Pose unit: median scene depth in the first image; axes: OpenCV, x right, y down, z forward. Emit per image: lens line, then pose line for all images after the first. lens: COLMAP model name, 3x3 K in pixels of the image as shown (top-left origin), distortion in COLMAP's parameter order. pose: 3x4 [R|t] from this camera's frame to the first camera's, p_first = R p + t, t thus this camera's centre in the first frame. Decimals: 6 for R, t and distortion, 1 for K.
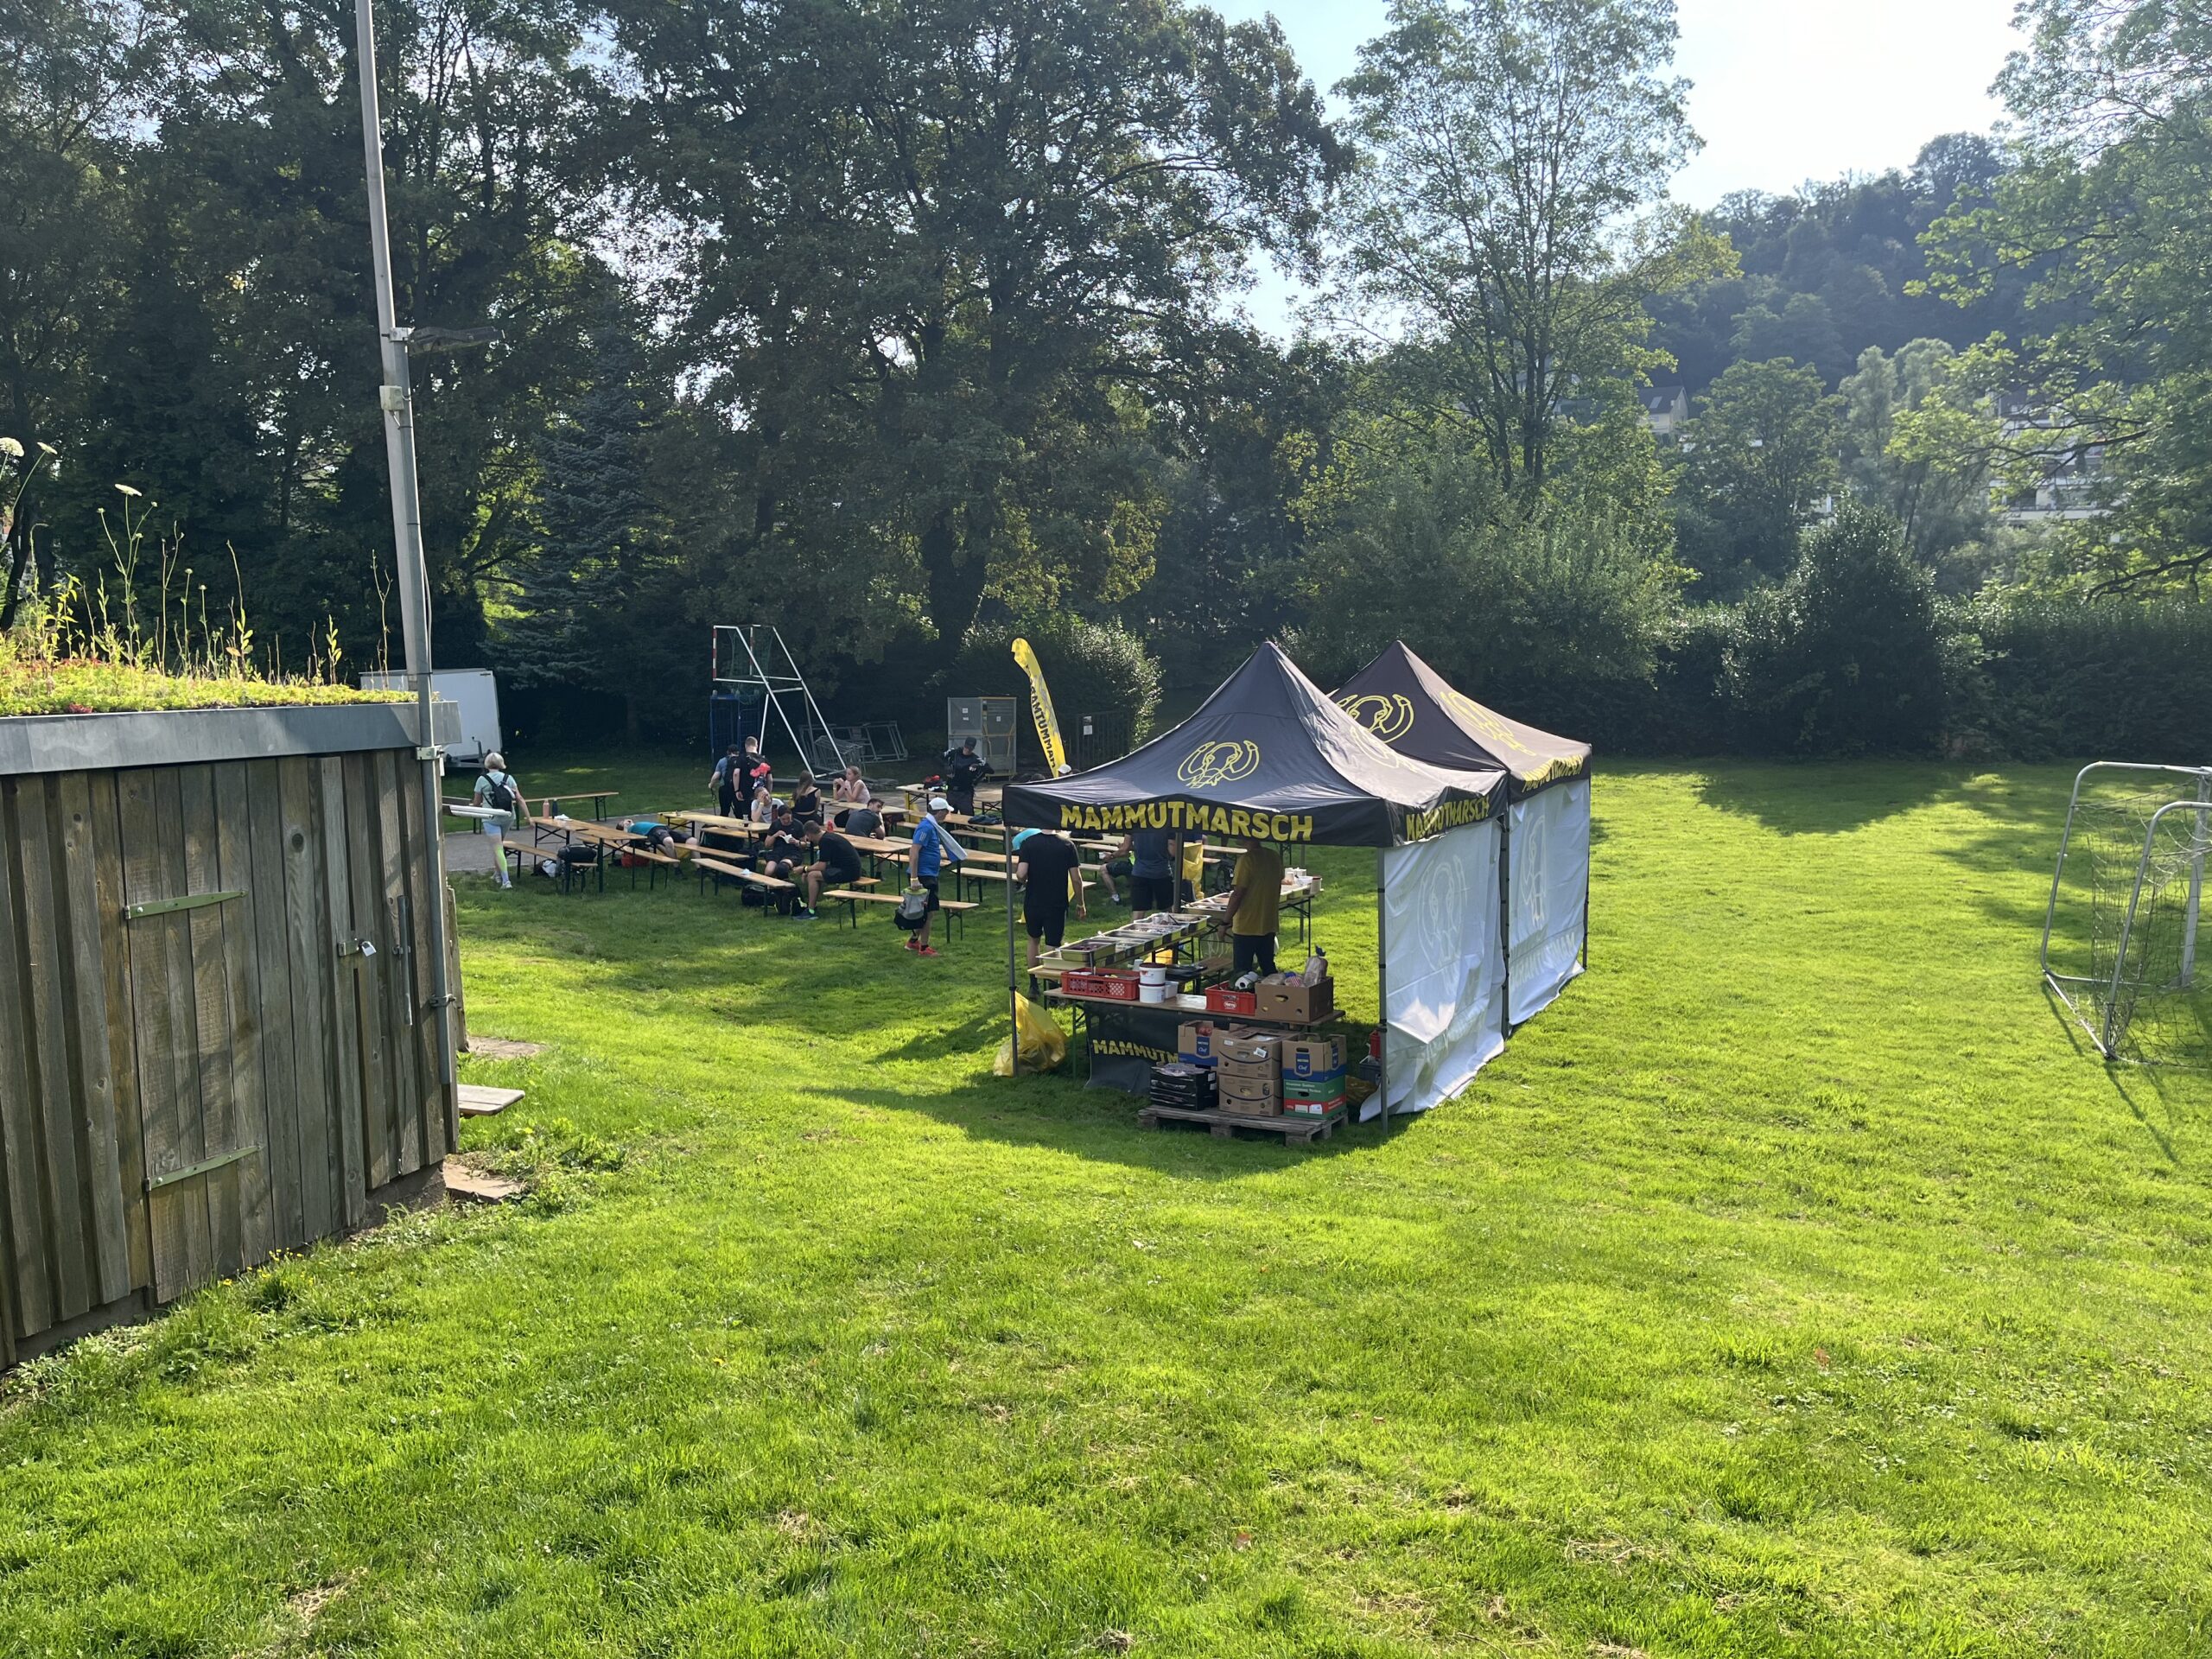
lens RADIAL K [[1667.8, 0, 1110.4], [0, 1667.8, 852.7], [0, 0, 1]] dist [0.110502, -0.160880]
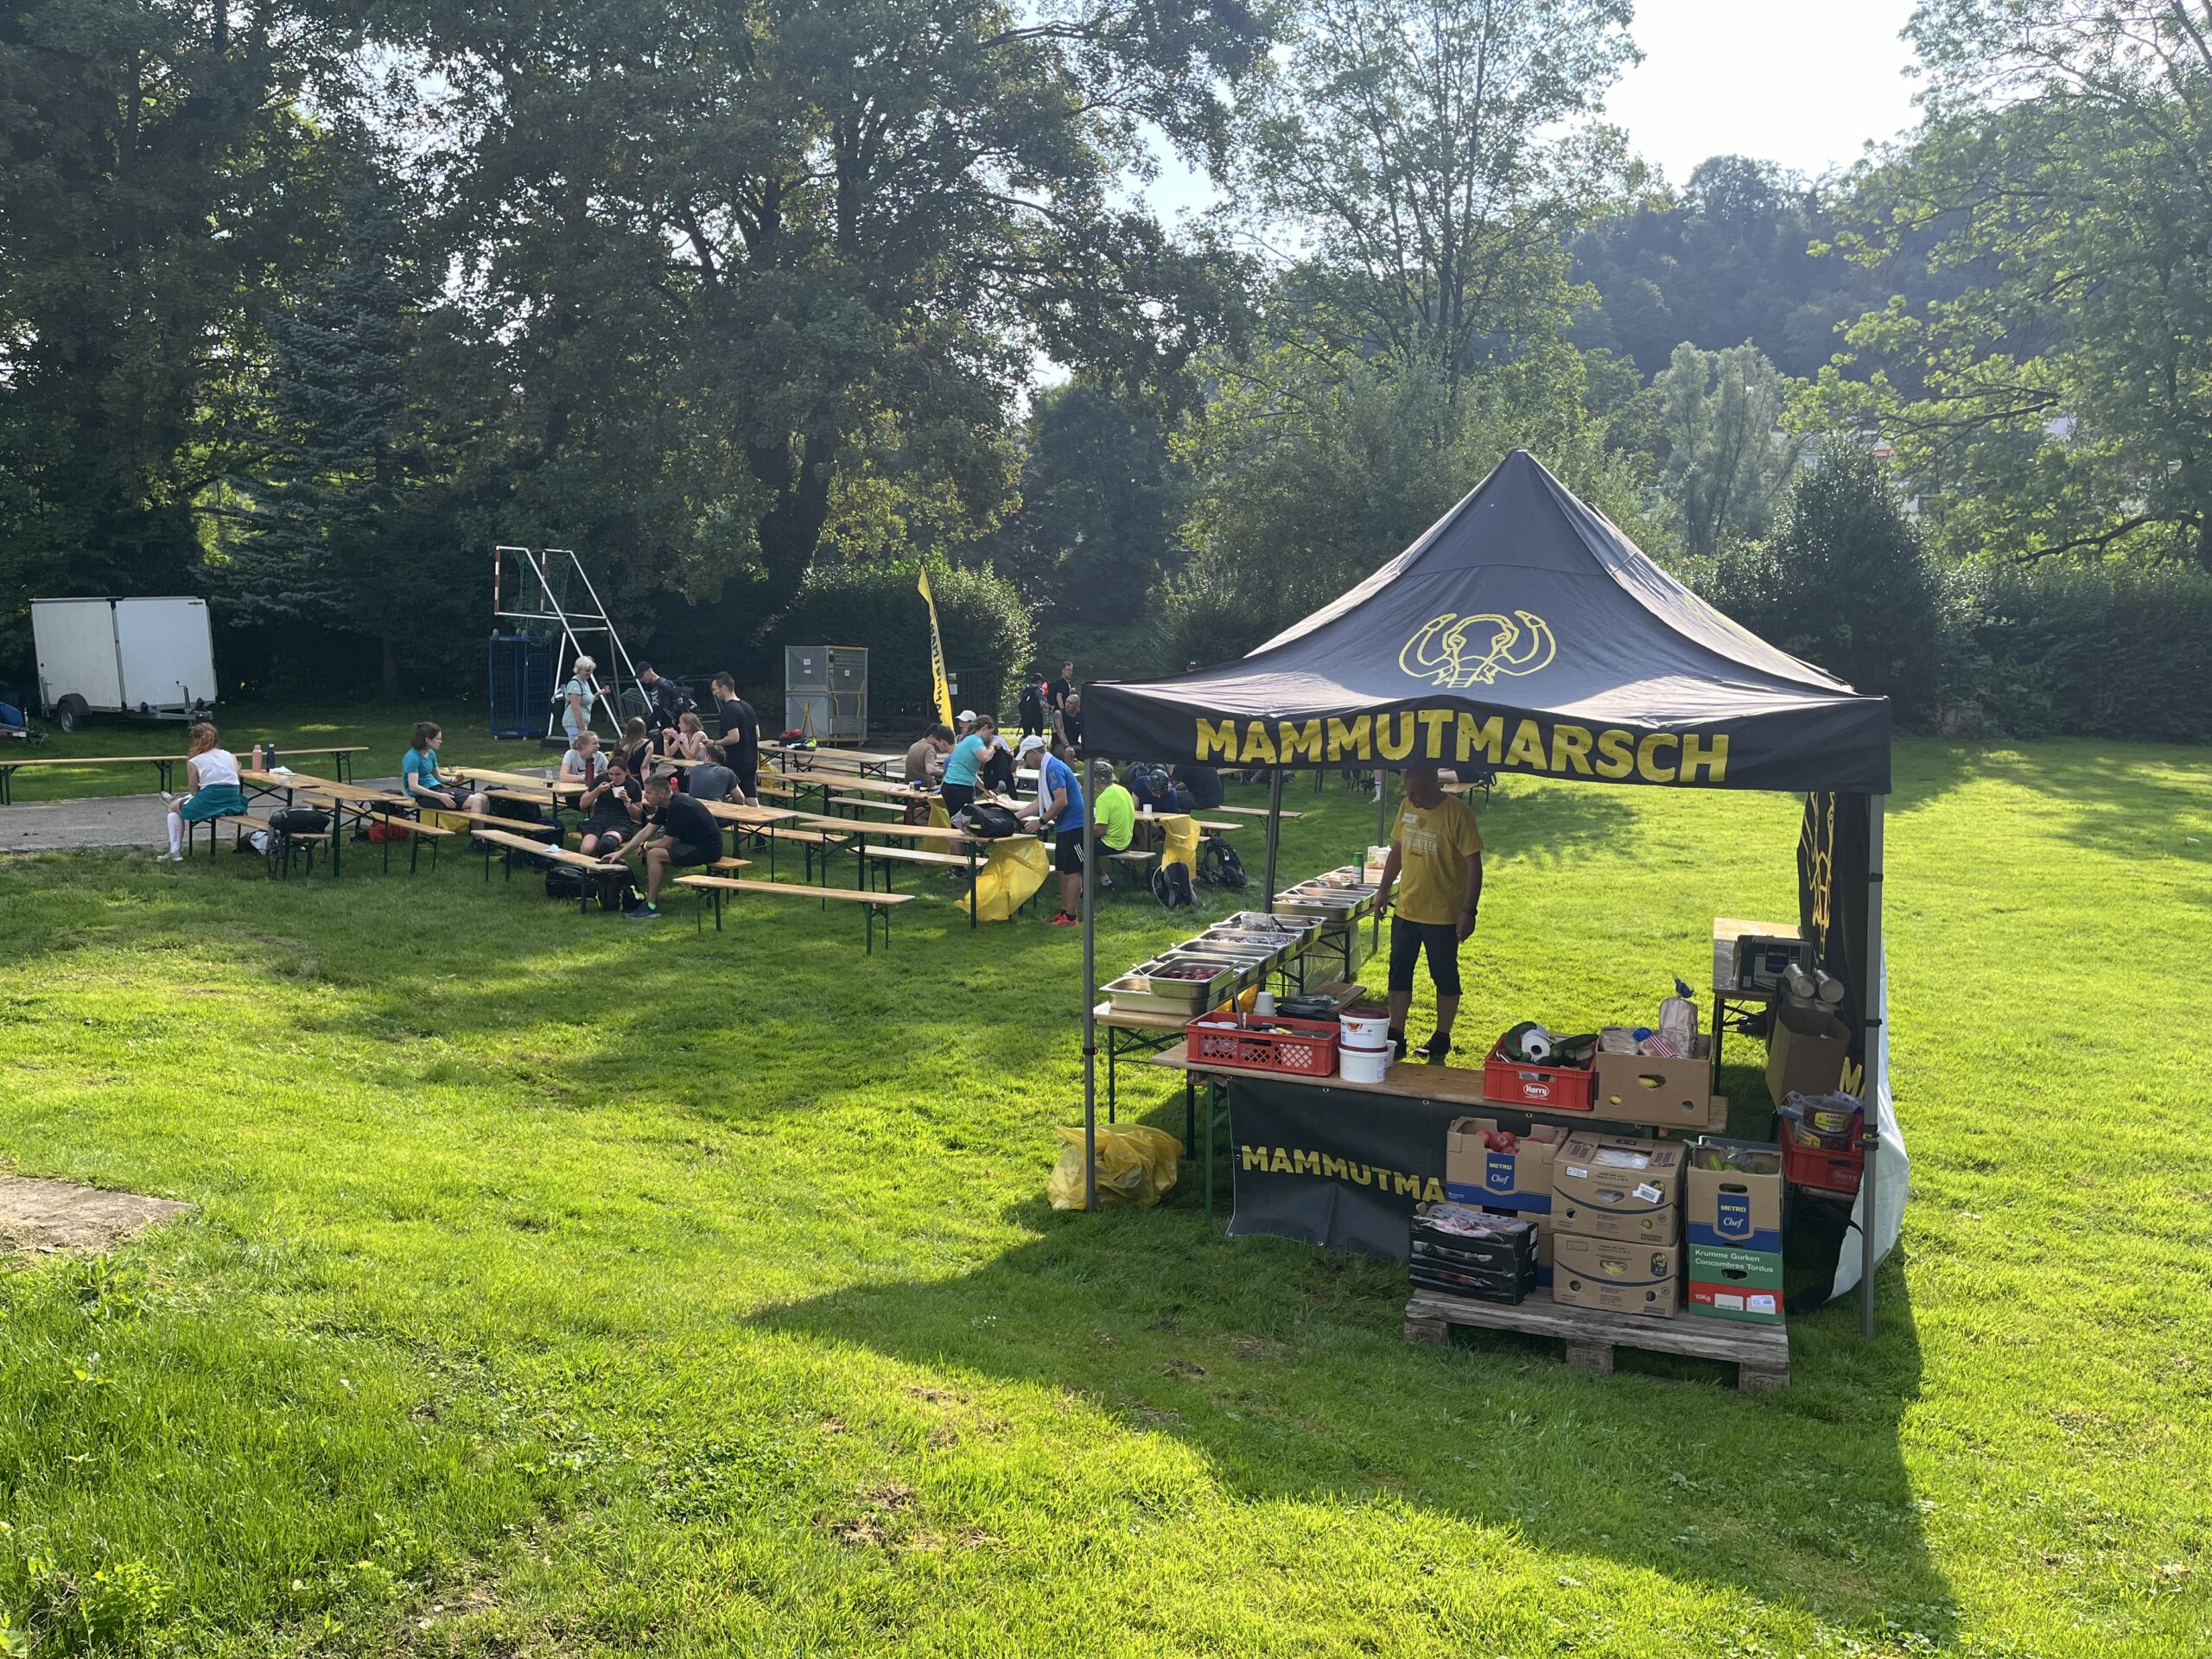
lens RADIAL K [[1671.0, 0, 1107.4], [0, 1671.0, 837.0], [0, 0, 1]] dist [0.070822, -0.082015]
pose [[0.992216, 0.007910, 0.124280, -0.074456], [-0.007564, 0.999966, -0.003263, 0.007179], [-0.124302, 0.002297, 0.992242, 0.270611]]
